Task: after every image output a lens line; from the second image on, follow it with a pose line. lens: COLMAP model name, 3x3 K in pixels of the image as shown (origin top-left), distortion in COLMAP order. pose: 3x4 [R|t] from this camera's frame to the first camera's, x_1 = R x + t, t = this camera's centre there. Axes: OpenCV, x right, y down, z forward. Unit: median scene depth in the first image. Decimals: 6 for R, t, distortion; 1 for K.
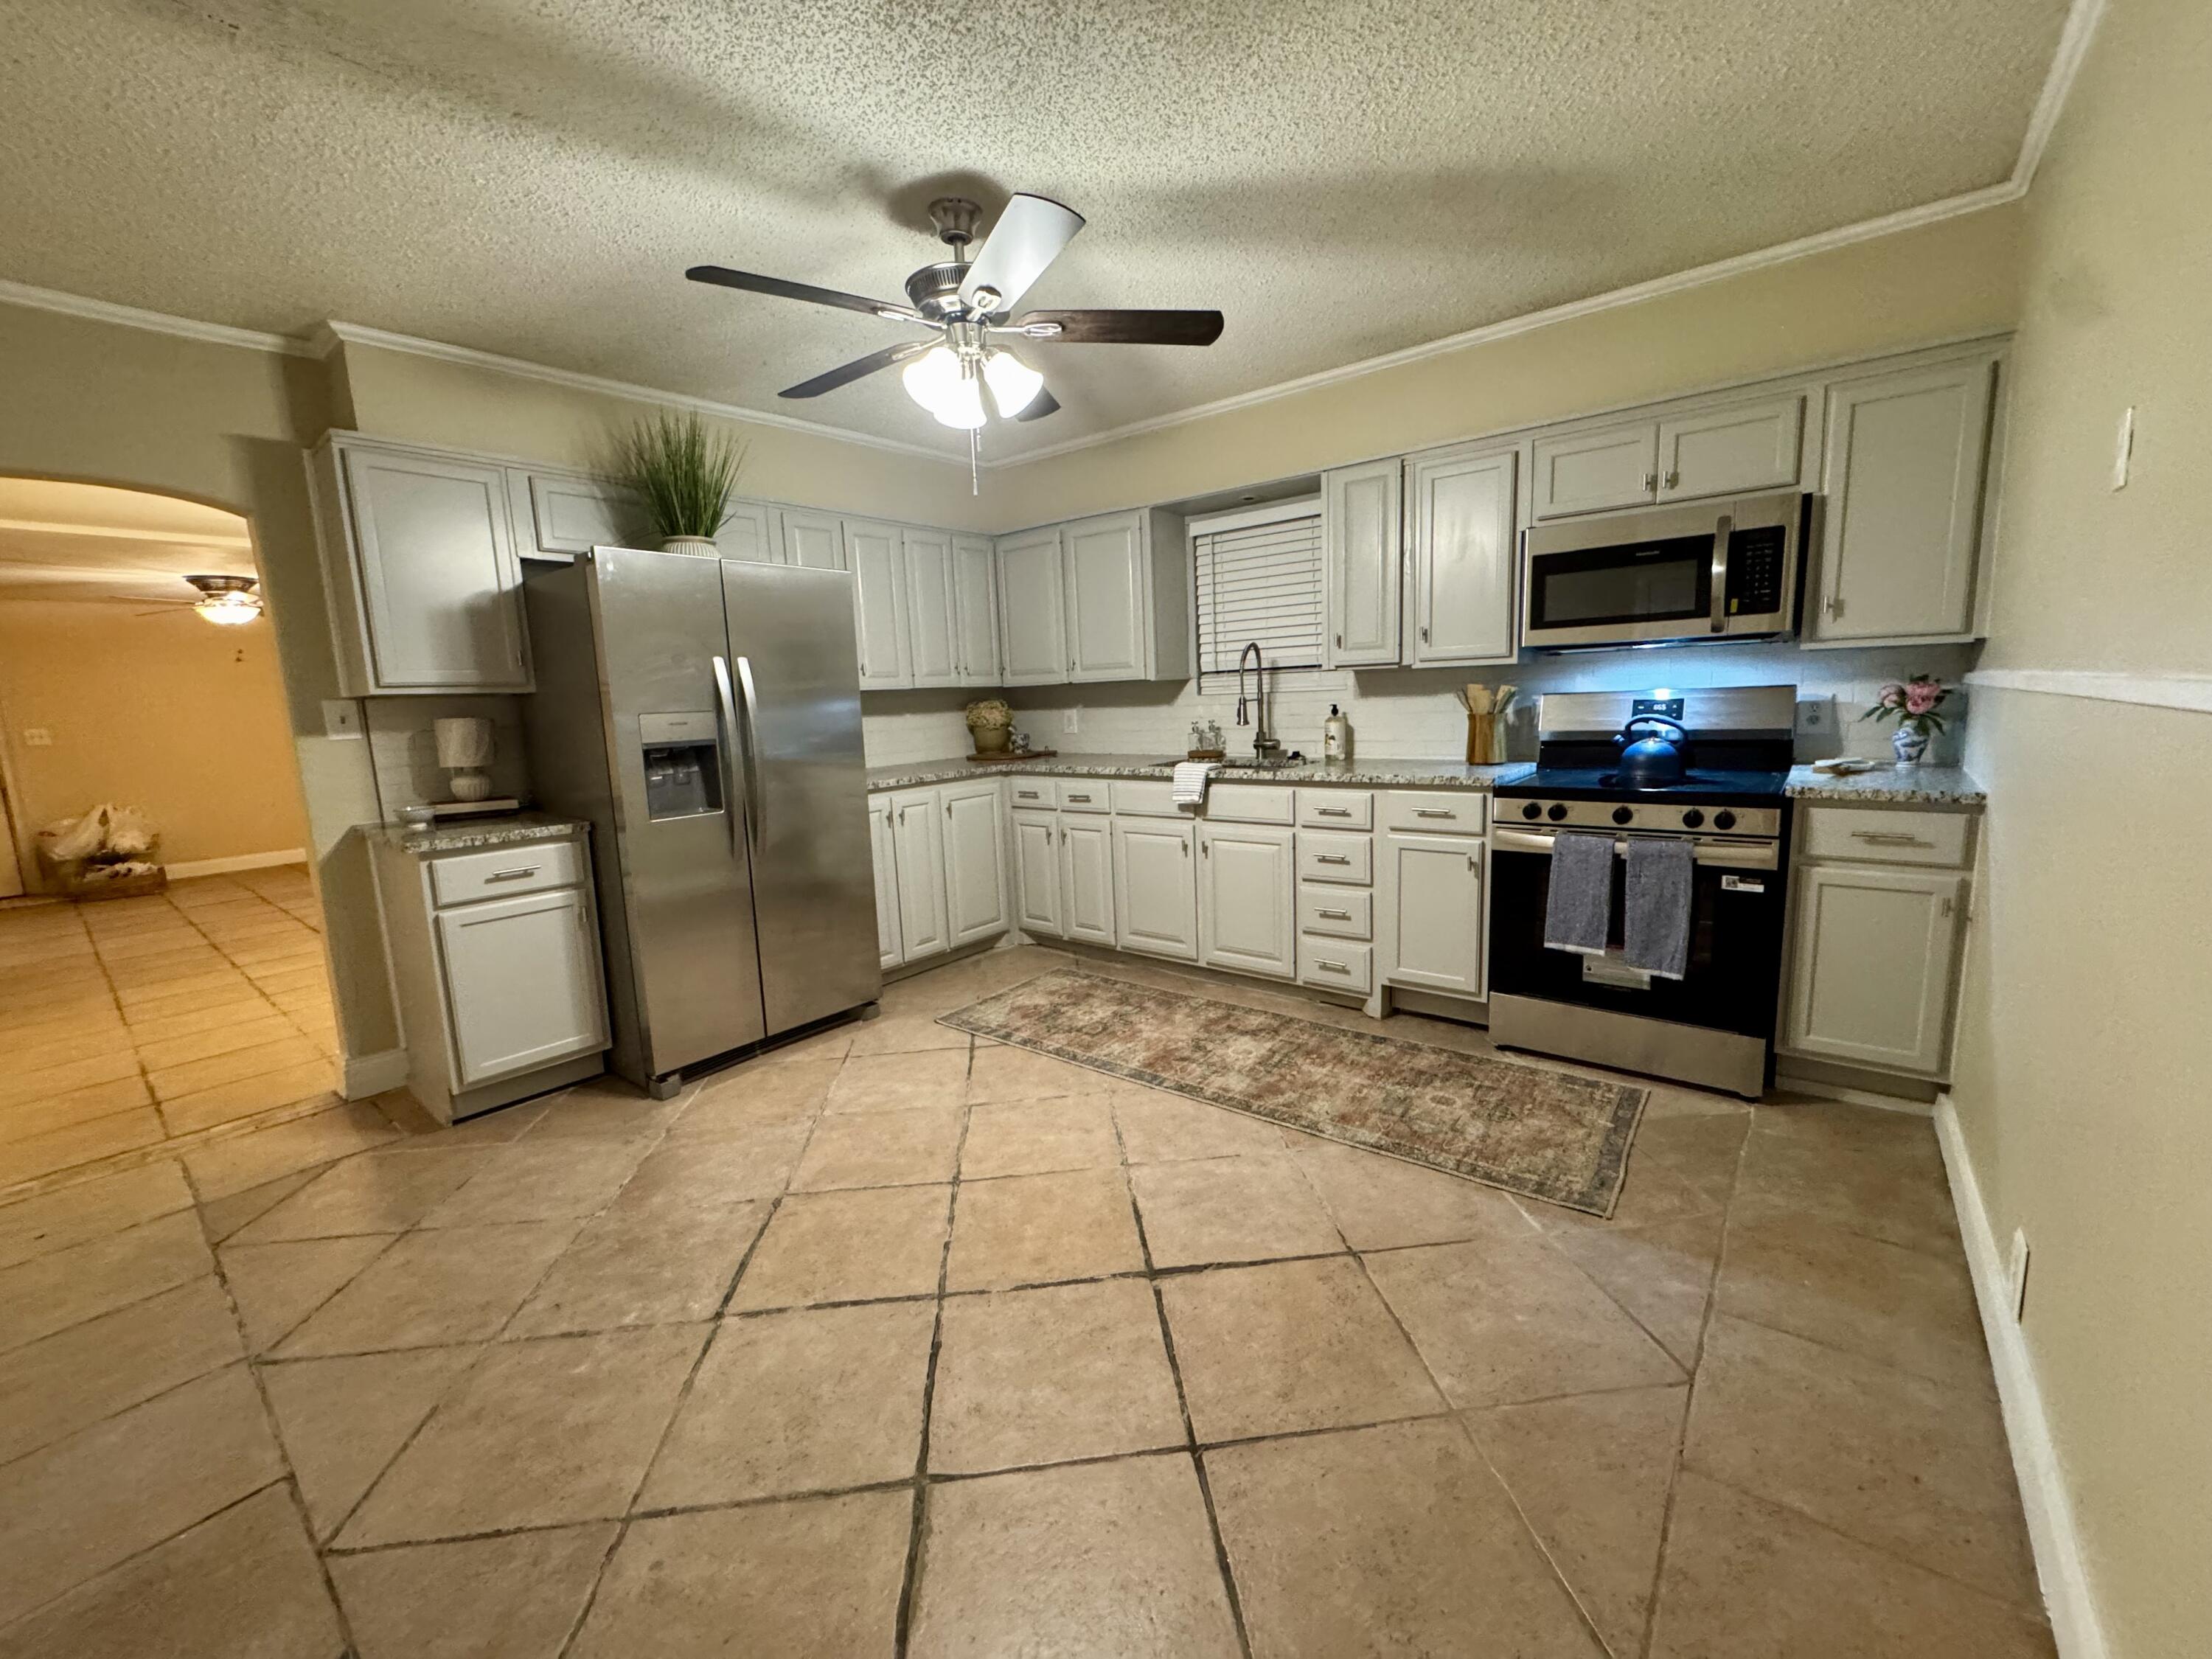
lens RADIAL K [[877.9, 0, 1104.5], [0, 877.9, 824.0], [0, 0, 1]] dist [-0.002542, 0.000352]
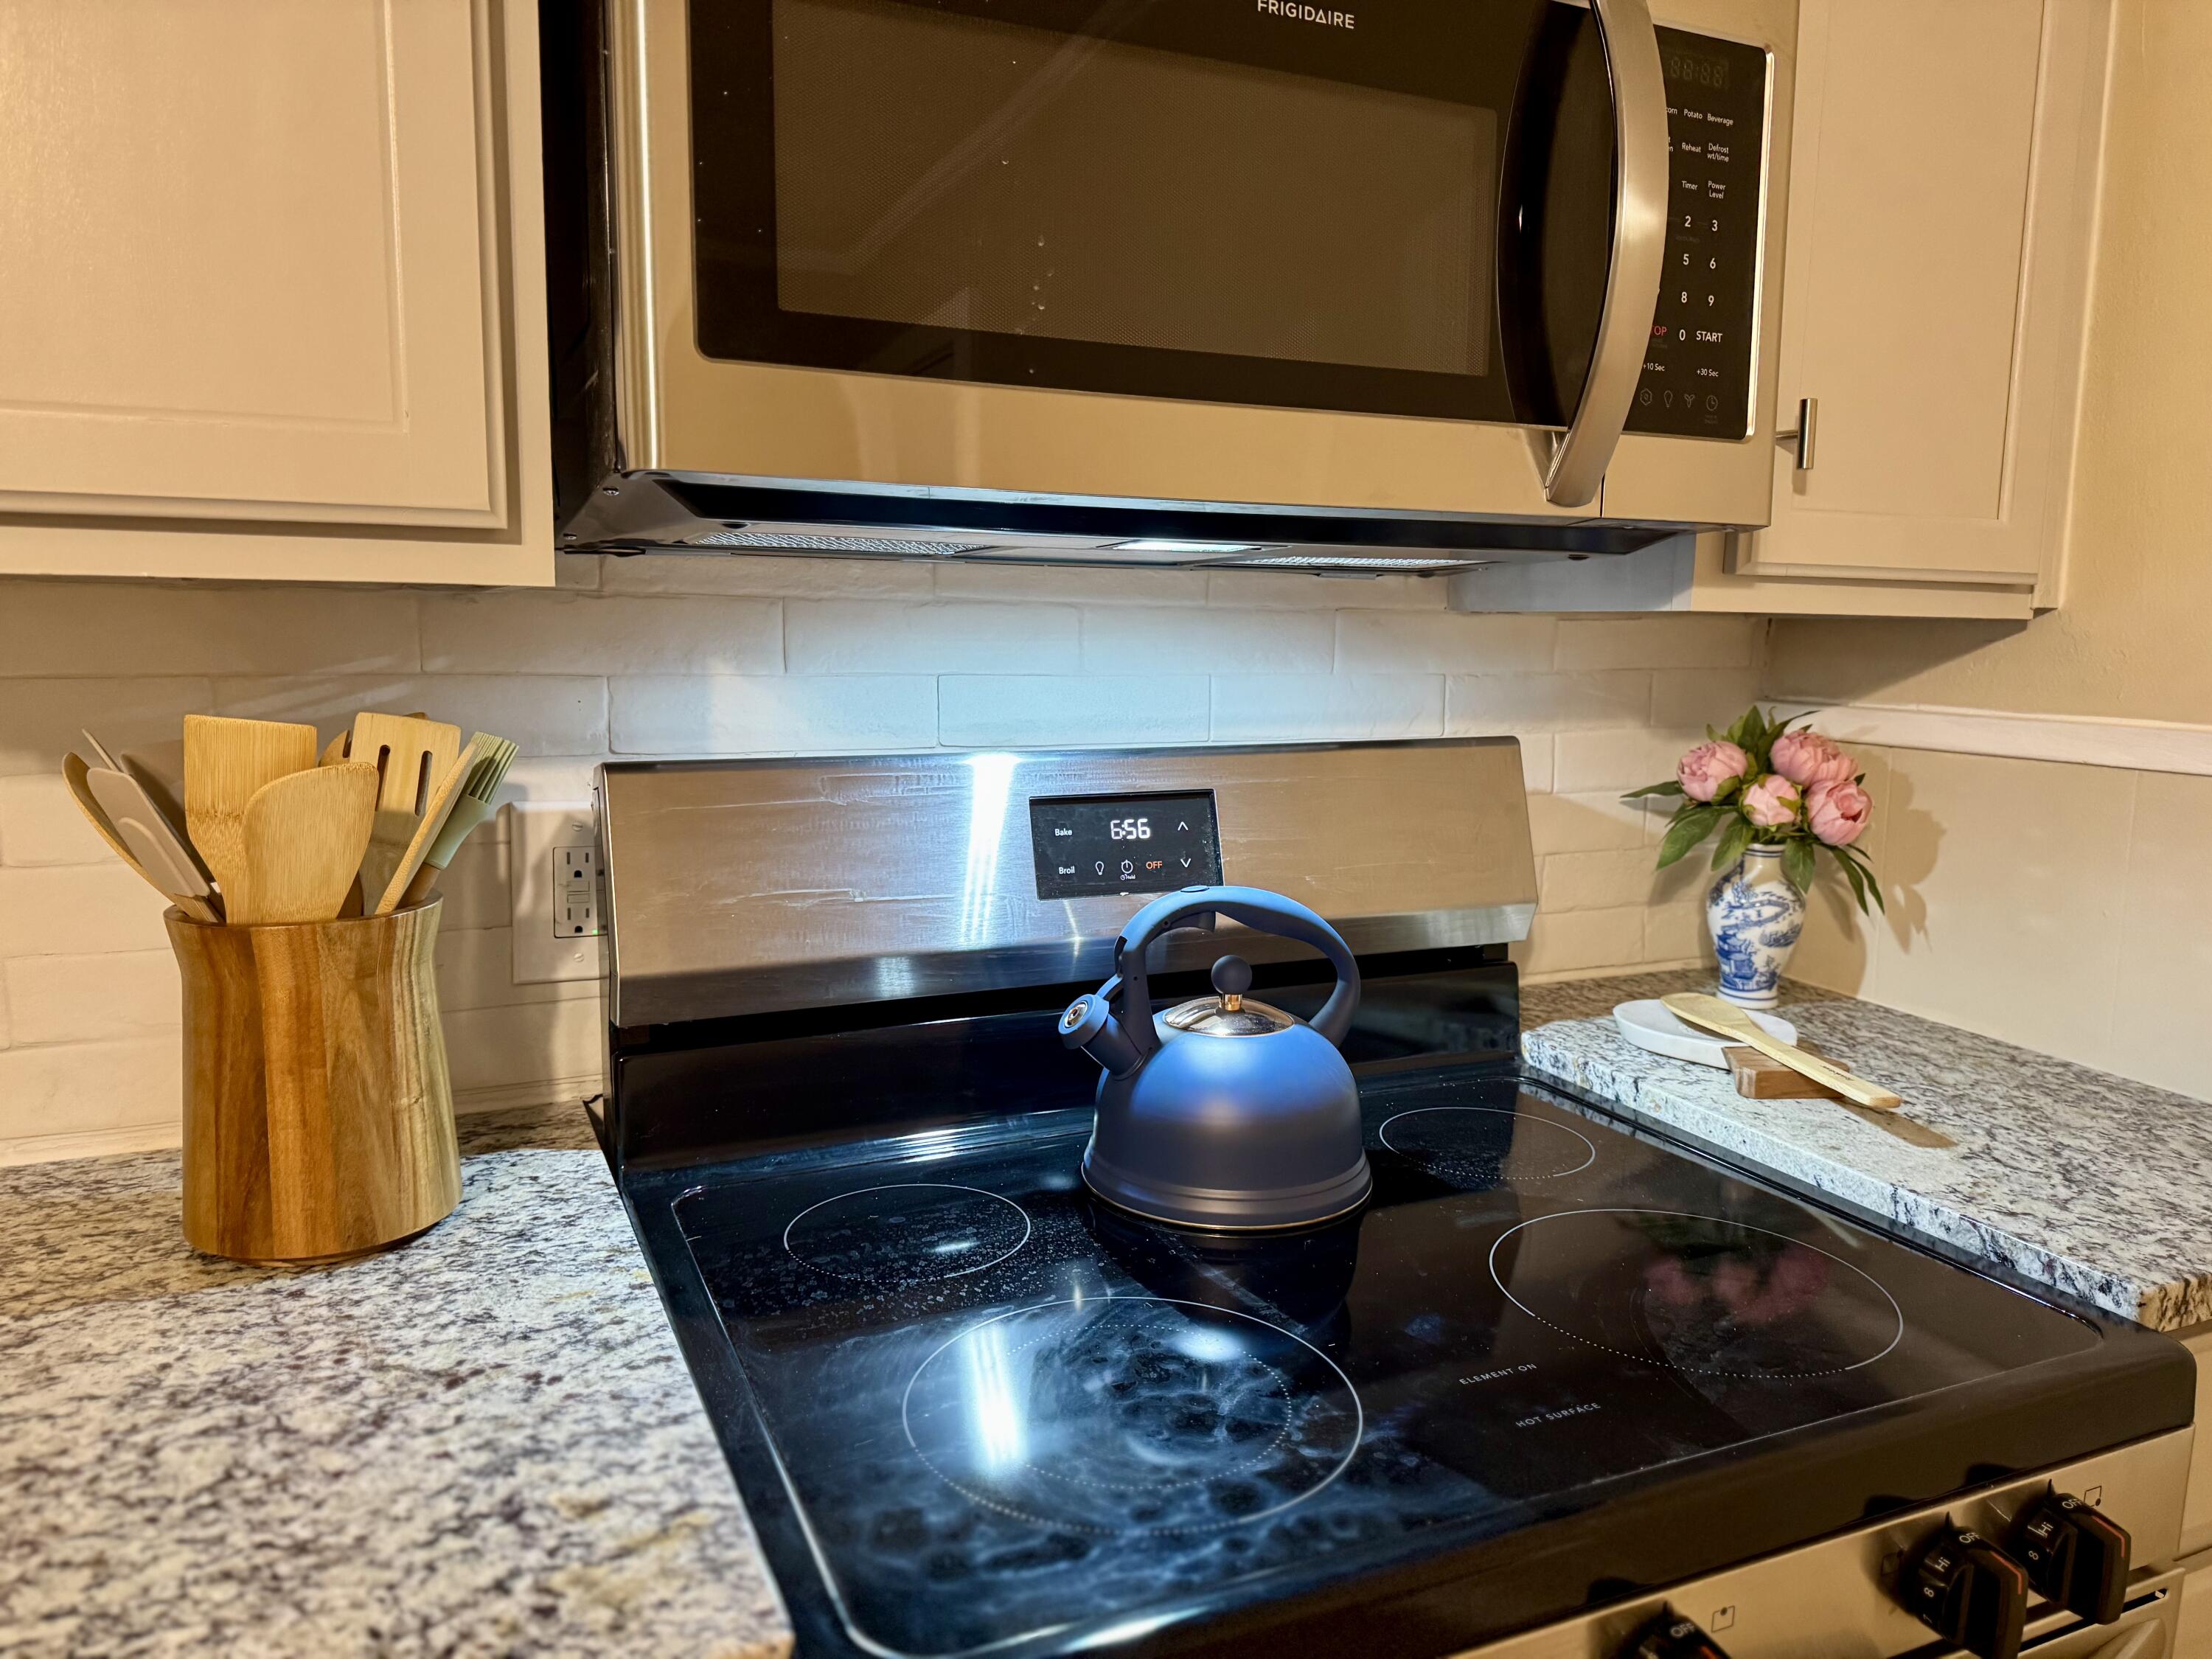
lens RADIAL K [[1543.6, 0, 1101.8], [0, 1543.6, 841.2], [0, 0, 1]] dist [0.047127, -0.057195]
pose [[0.443500, -0.080860, 0.892619, 0.300738], [0.098271, 0.994305, 0.041246, -0.155416], [-0.890871, 0.069426, 0.448920, 0.880289]]
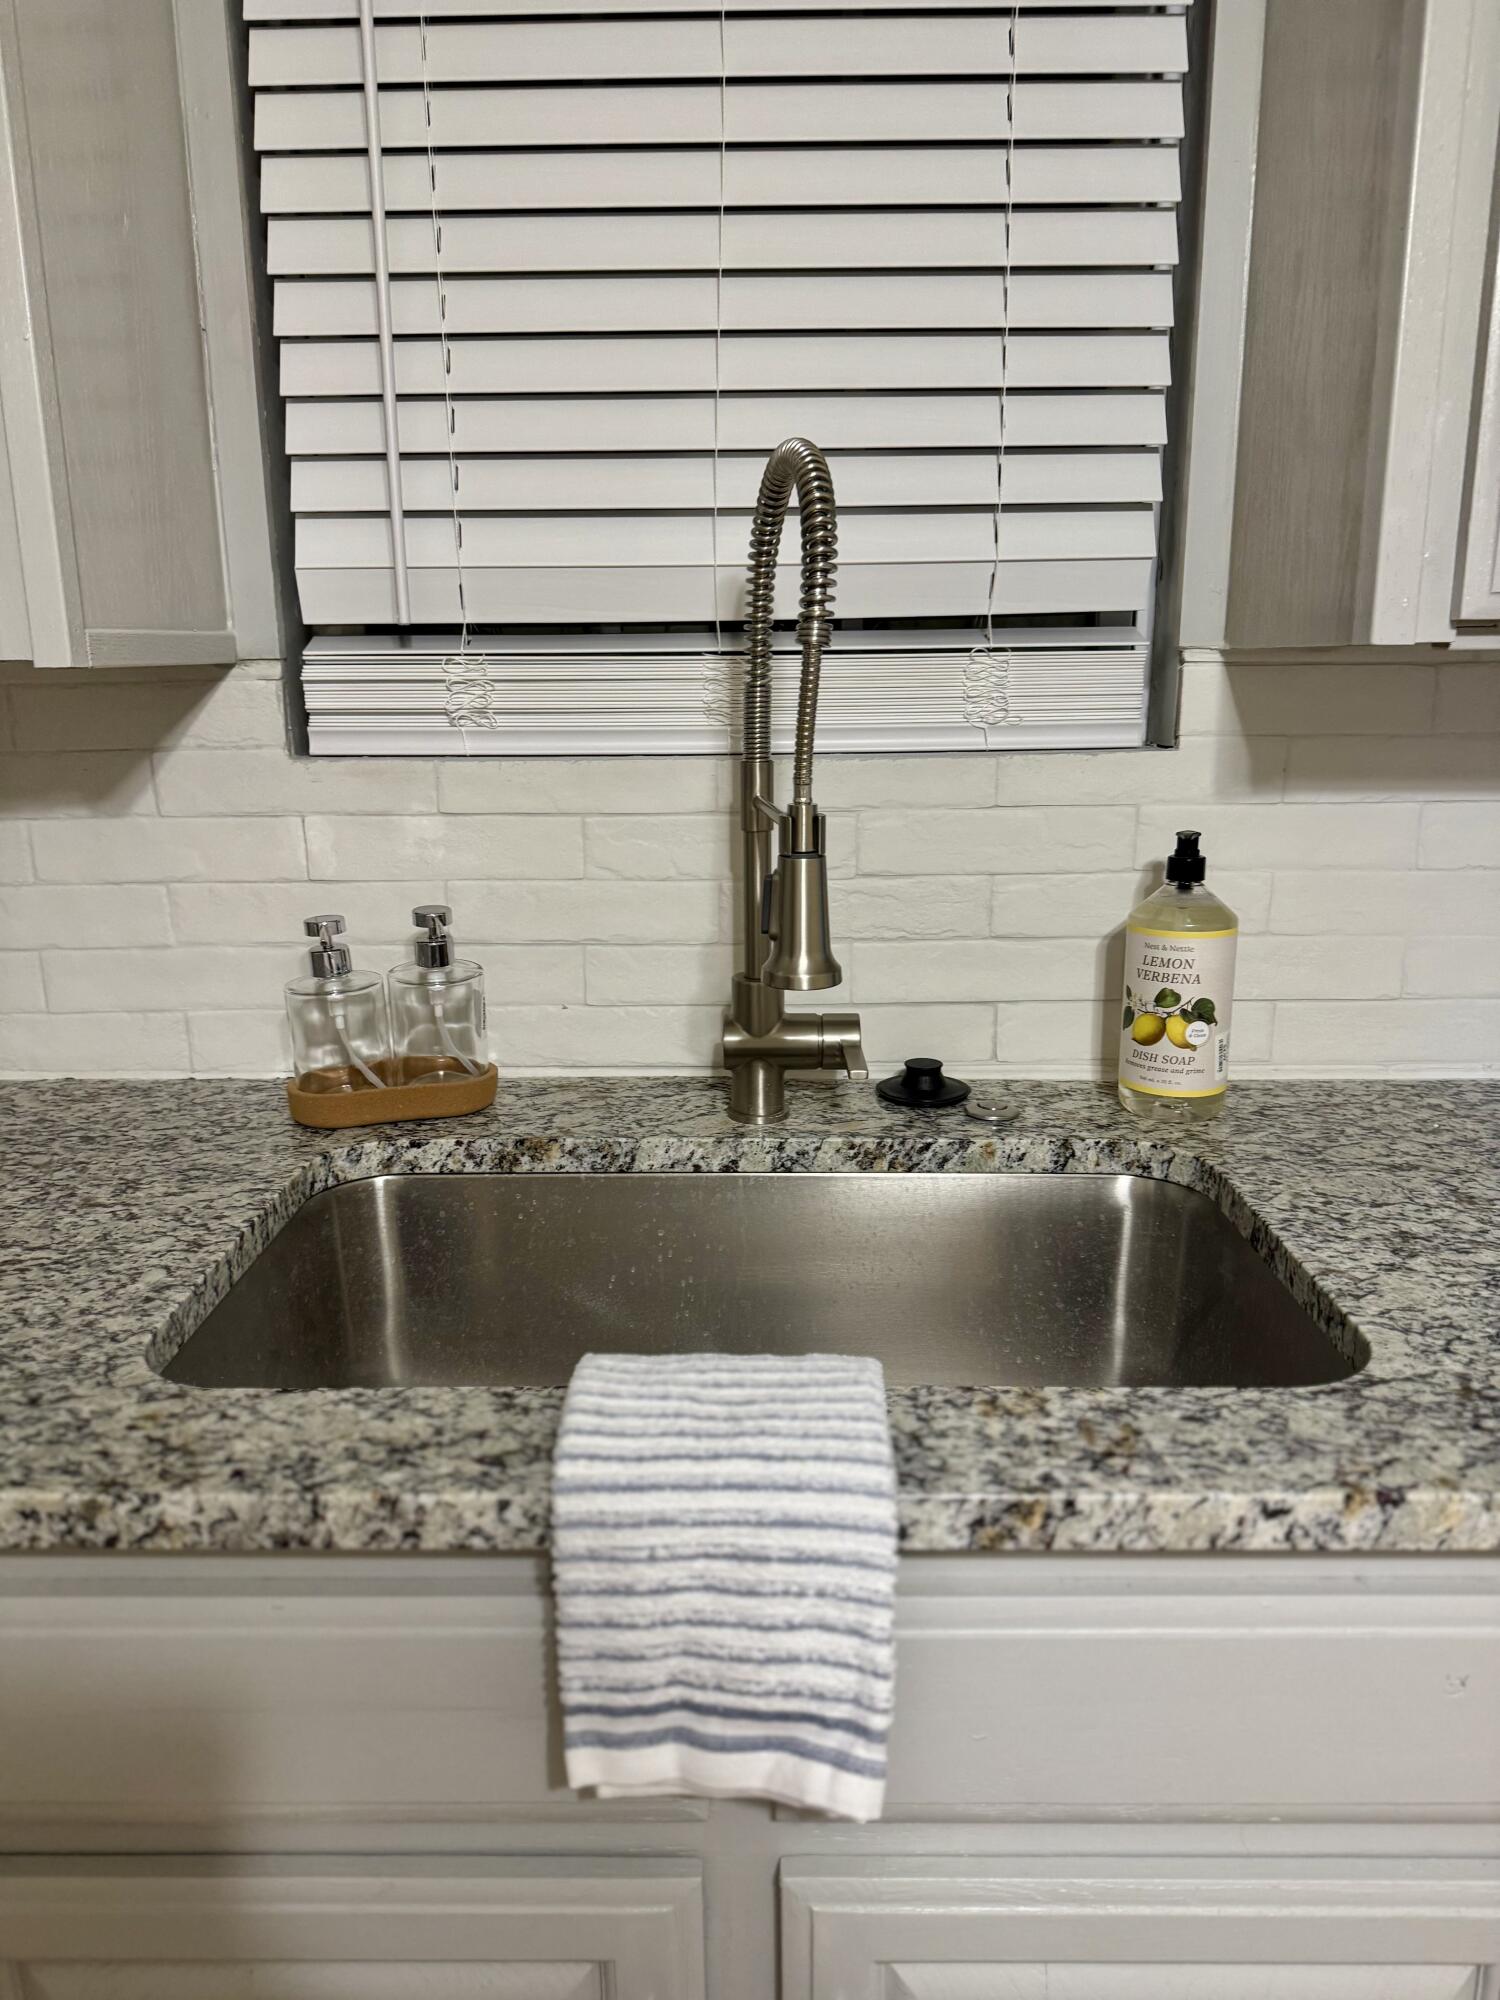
lens RADIAL K [[1395.7, 0, 741.3], [0, 1395.7, 1001.4], [0, 0, 1]] dist [0.047127, -0.057195]
pose [[0.781270, -0.114696, 0.613565, -0.004692], [0.067664, 0.992742, 0.099419, -0.181343], [-0.620515, -0.036157, 0.783360, 1.091075]]
